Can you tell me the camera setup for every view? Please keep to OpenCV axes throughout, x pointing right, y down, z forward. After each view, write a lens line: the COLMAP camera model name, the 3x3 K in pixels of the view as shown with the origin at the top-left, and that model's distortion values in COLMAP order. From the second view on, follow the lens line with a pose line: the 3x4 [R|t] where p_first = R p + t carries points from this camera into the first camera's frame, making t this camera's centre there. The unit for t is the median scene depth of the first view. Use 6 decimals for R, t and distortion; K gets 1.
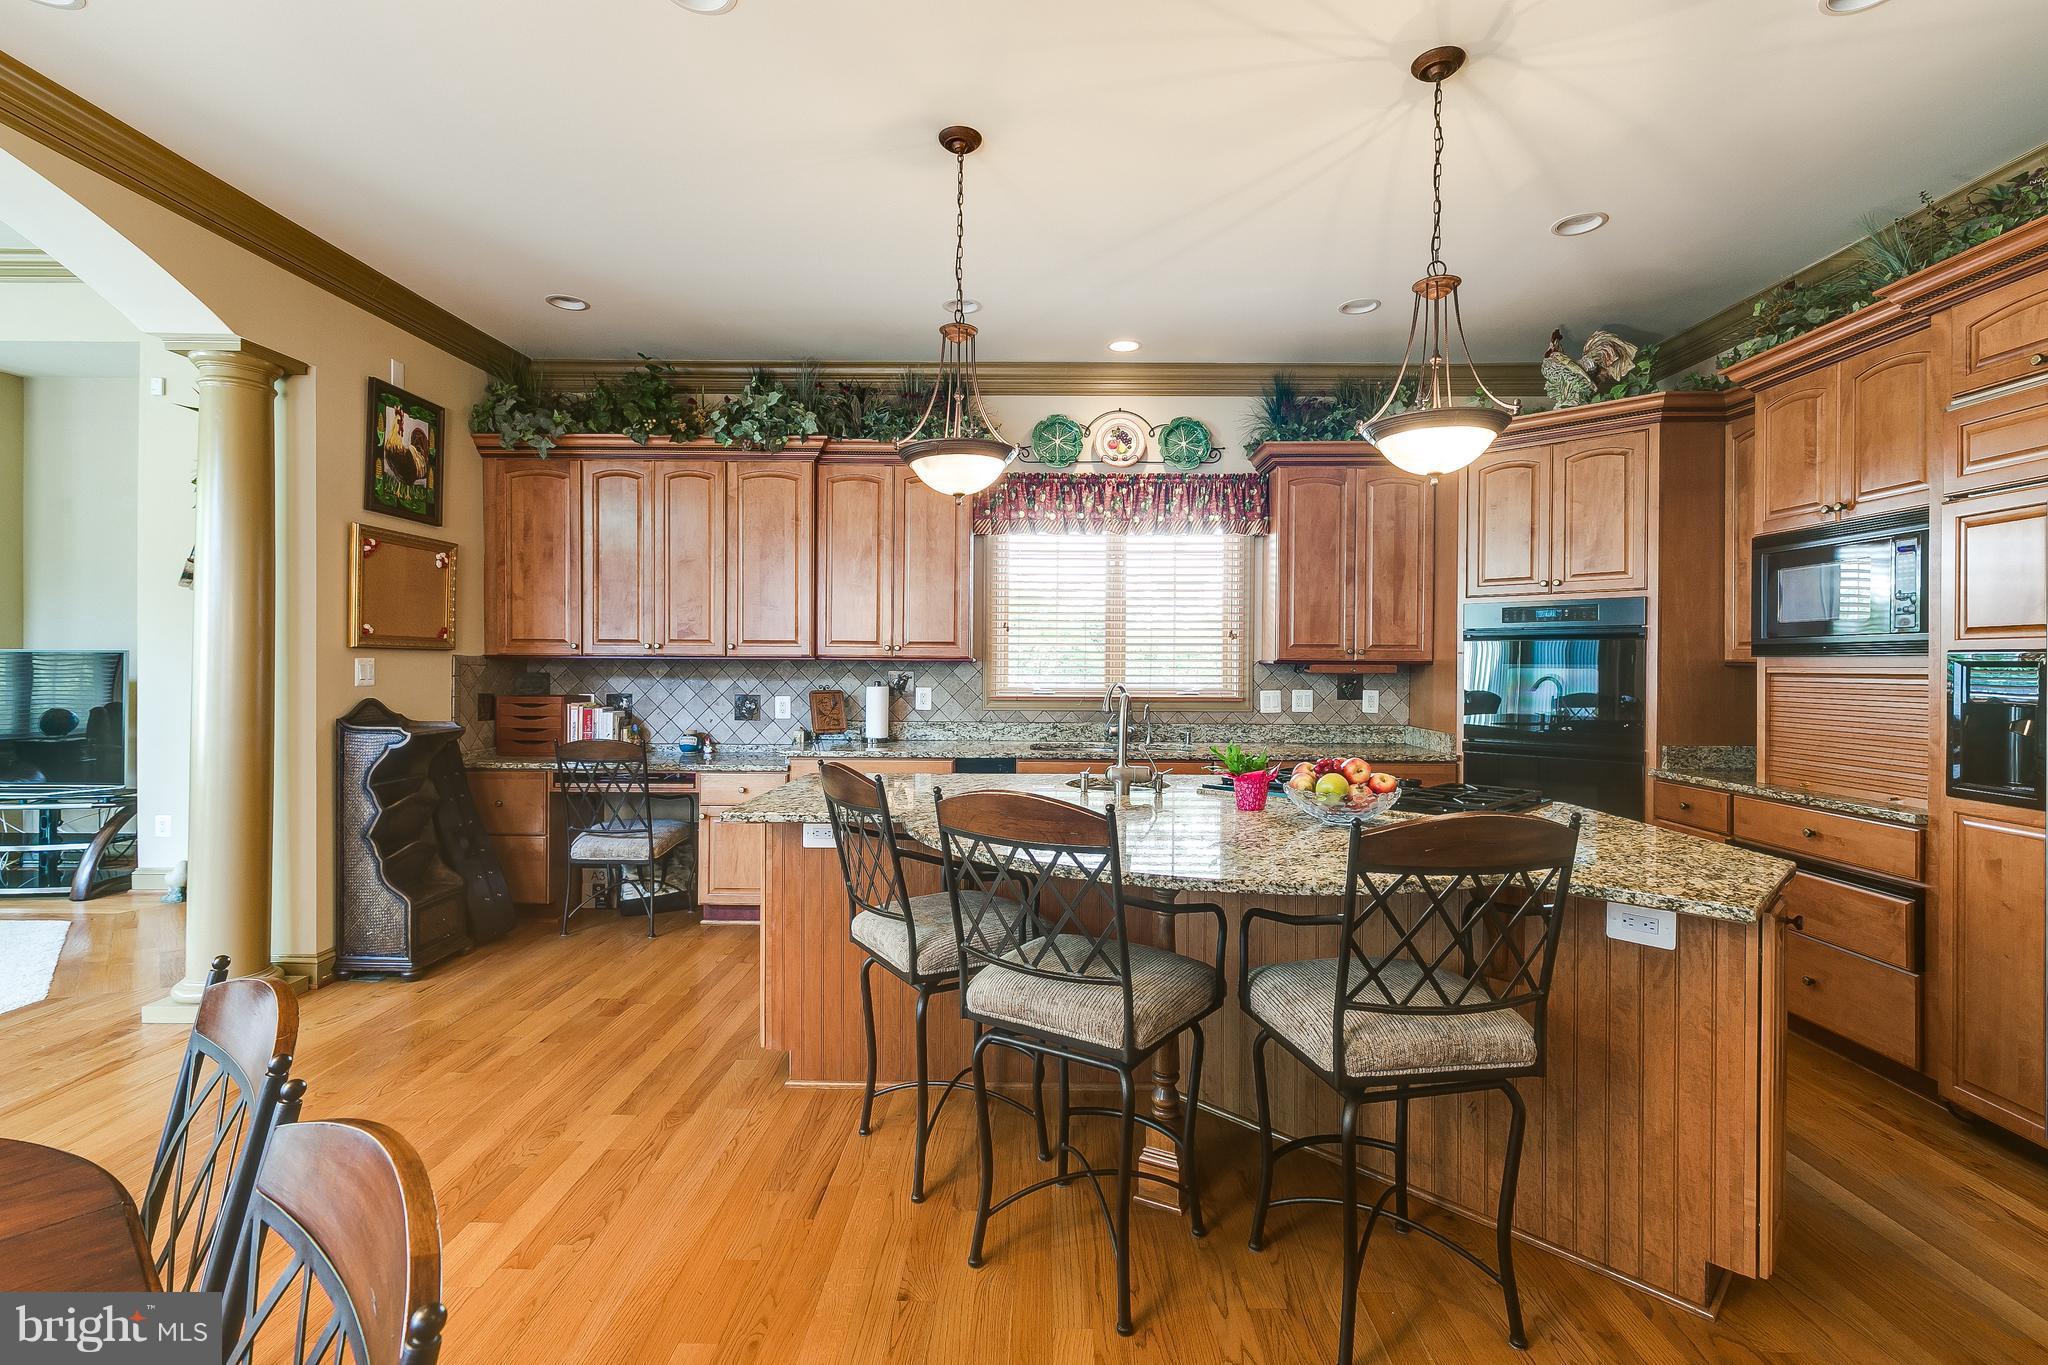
lens RADIAL K [[915.9, 0, 1031.6], [0, 915.9, 663.5], [0, 0, 1]] dist [0.001410, -0.000158]
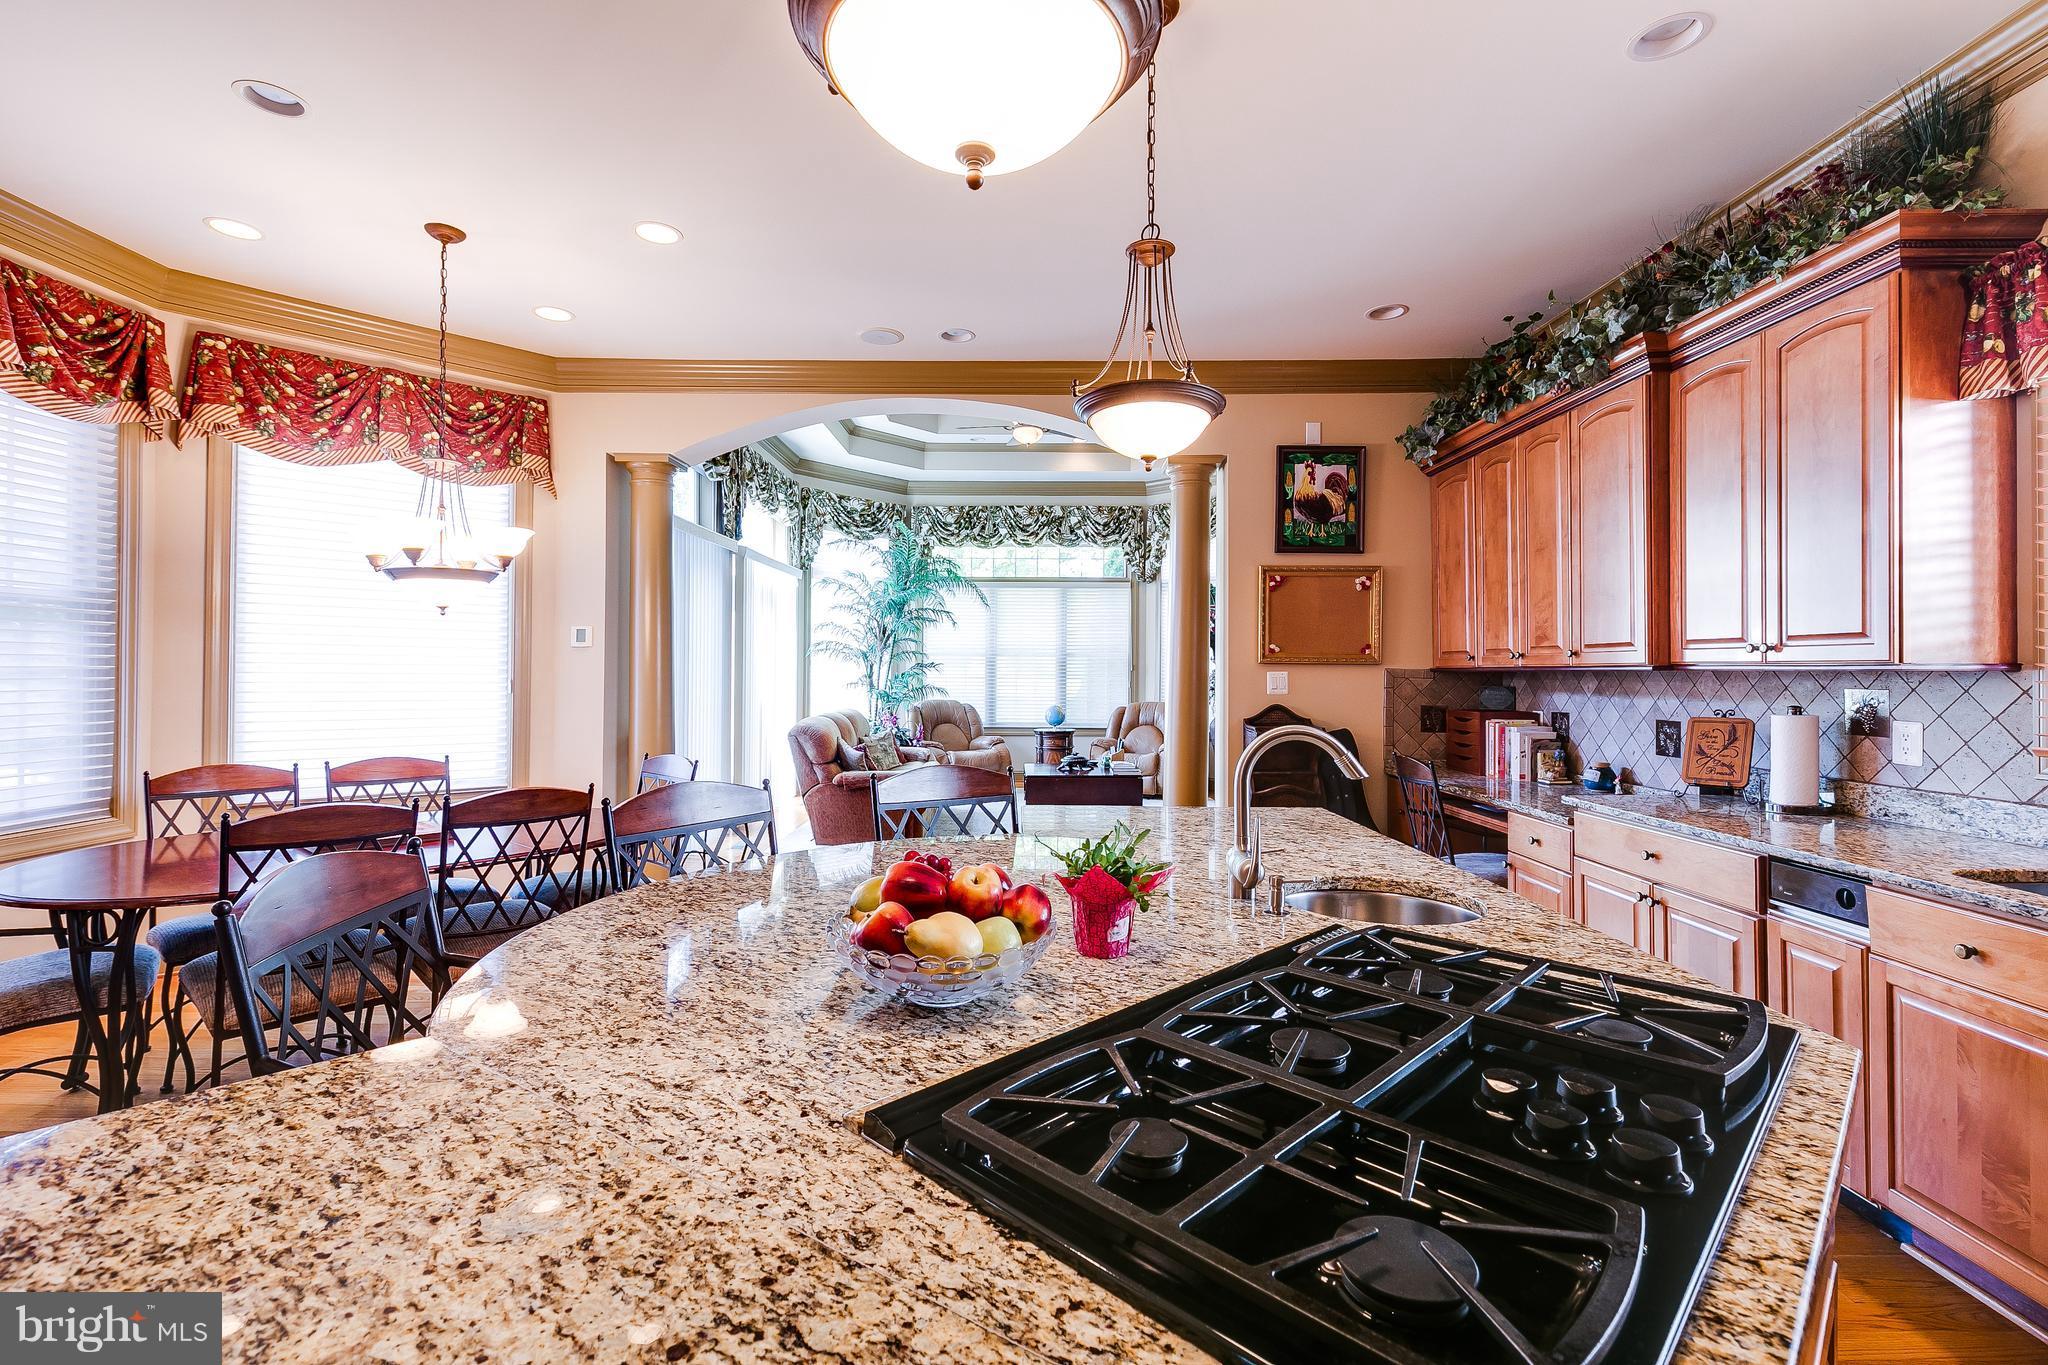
lens RADIAL K [[922.8, 0, 1024.9], [0, 922.8, 669.1], [0, 0, 1]] dist [0.003107, -0.000804]
pose [[-0.001678, -0.009318, -0.999955, 0.461577], [-0.001821, 0.999955, -0.009315, 0.002516], [0.999997, 0.001806, -0.001694, 0.572139]]
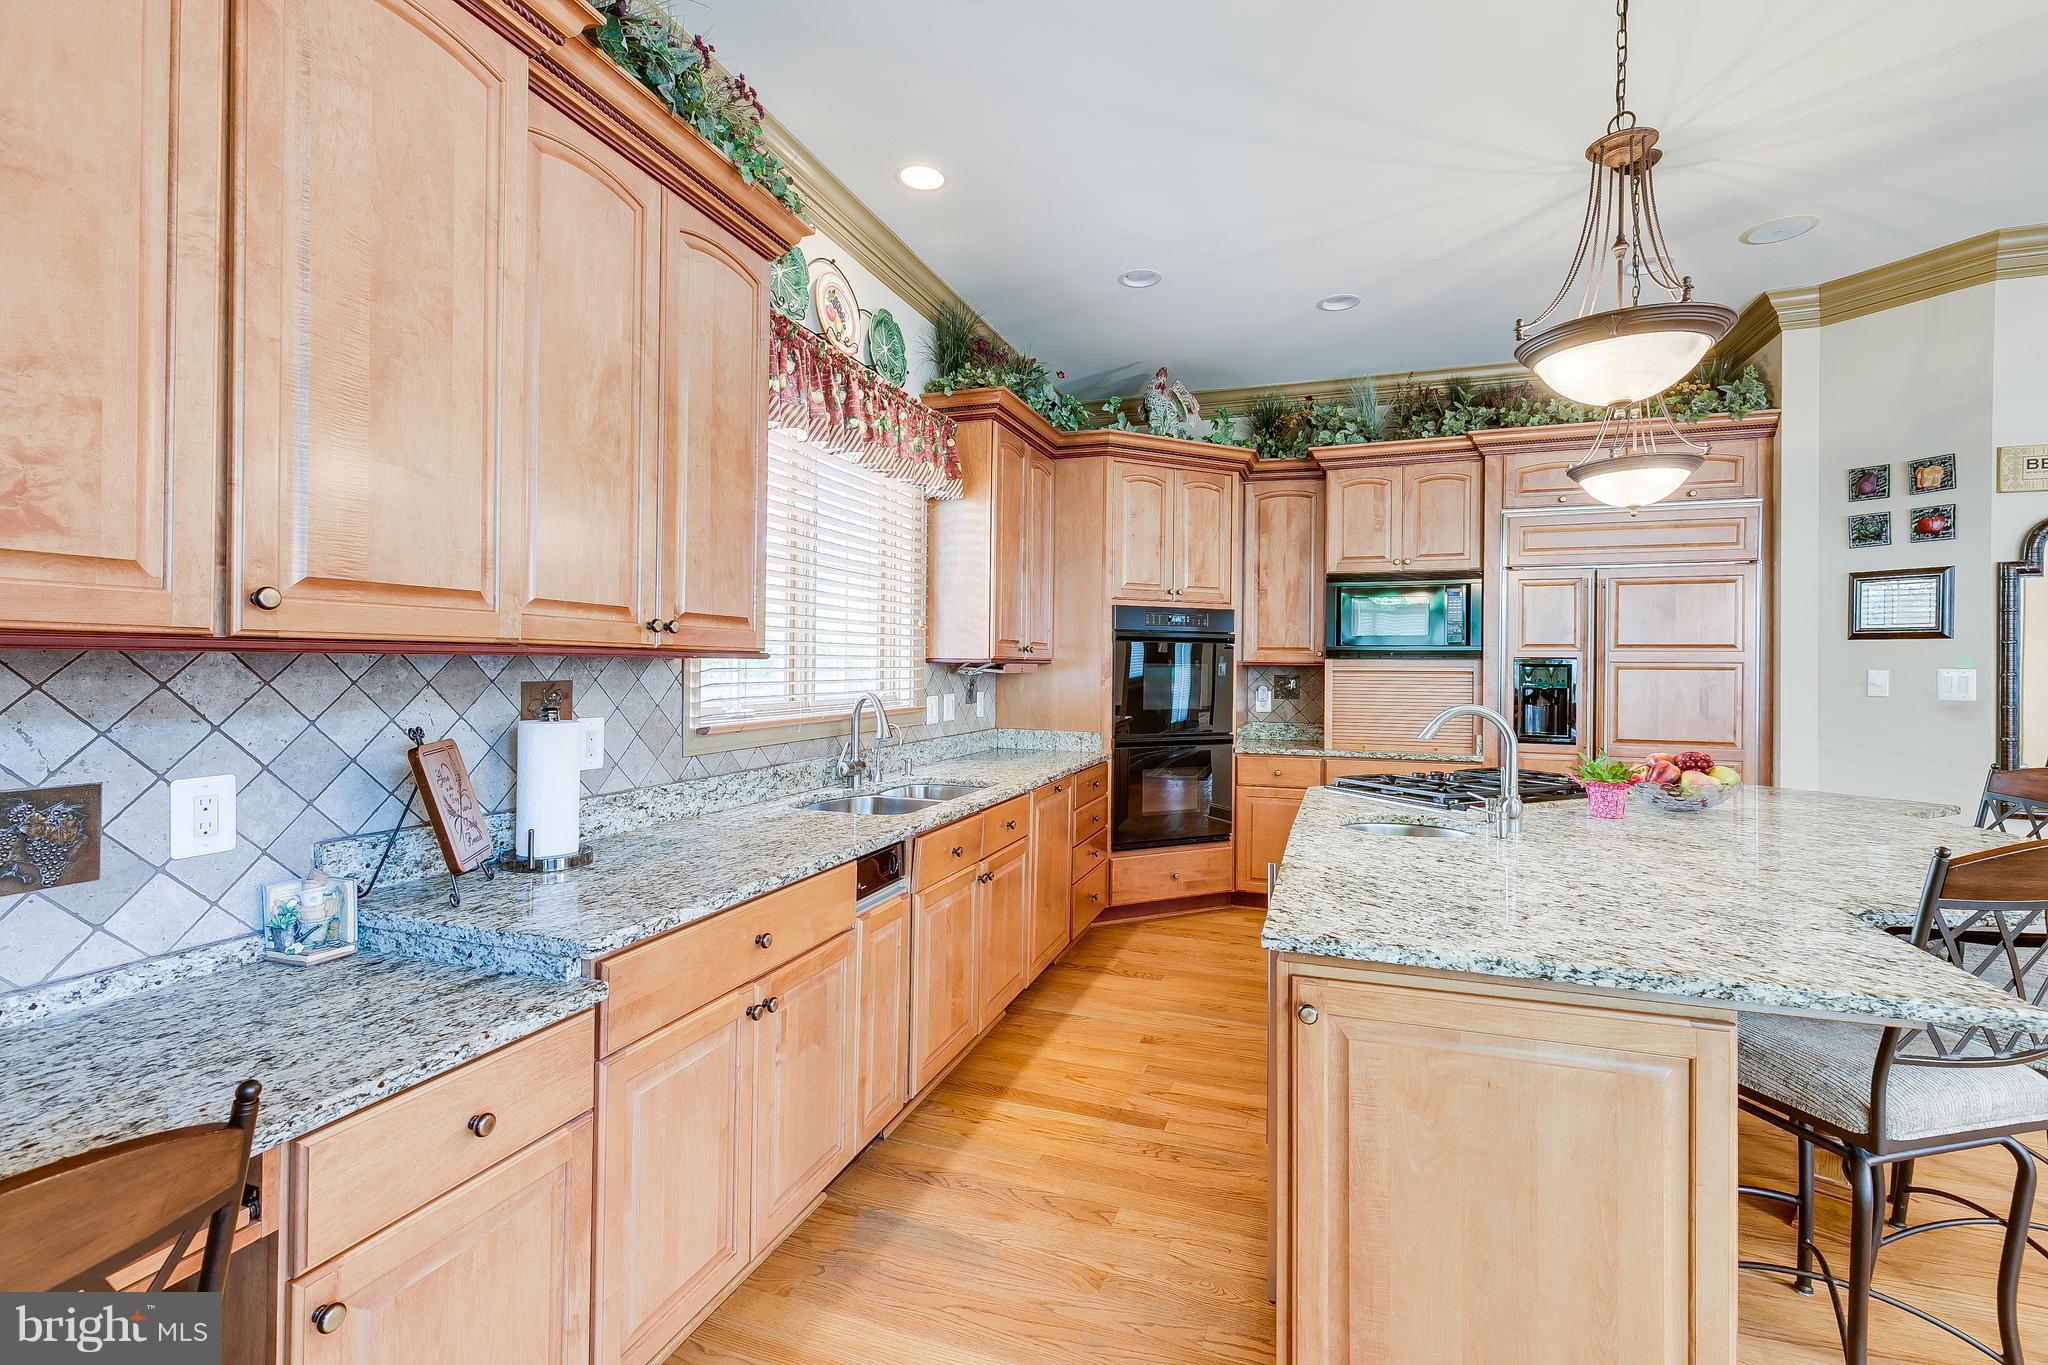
lens RADIAL K [[915.9, 0, 1031.6], [0, 915.9, 663.5], [0, 0, 1]] dist [0.001410, -0.000158]
pose [[0.324617, -0.001842, 0.945844, -0.523918], [-0.006317, 0.999972, 0.004115, -0.002681], [-0.945824, -0.007310, 0.324596, 0.754699]]
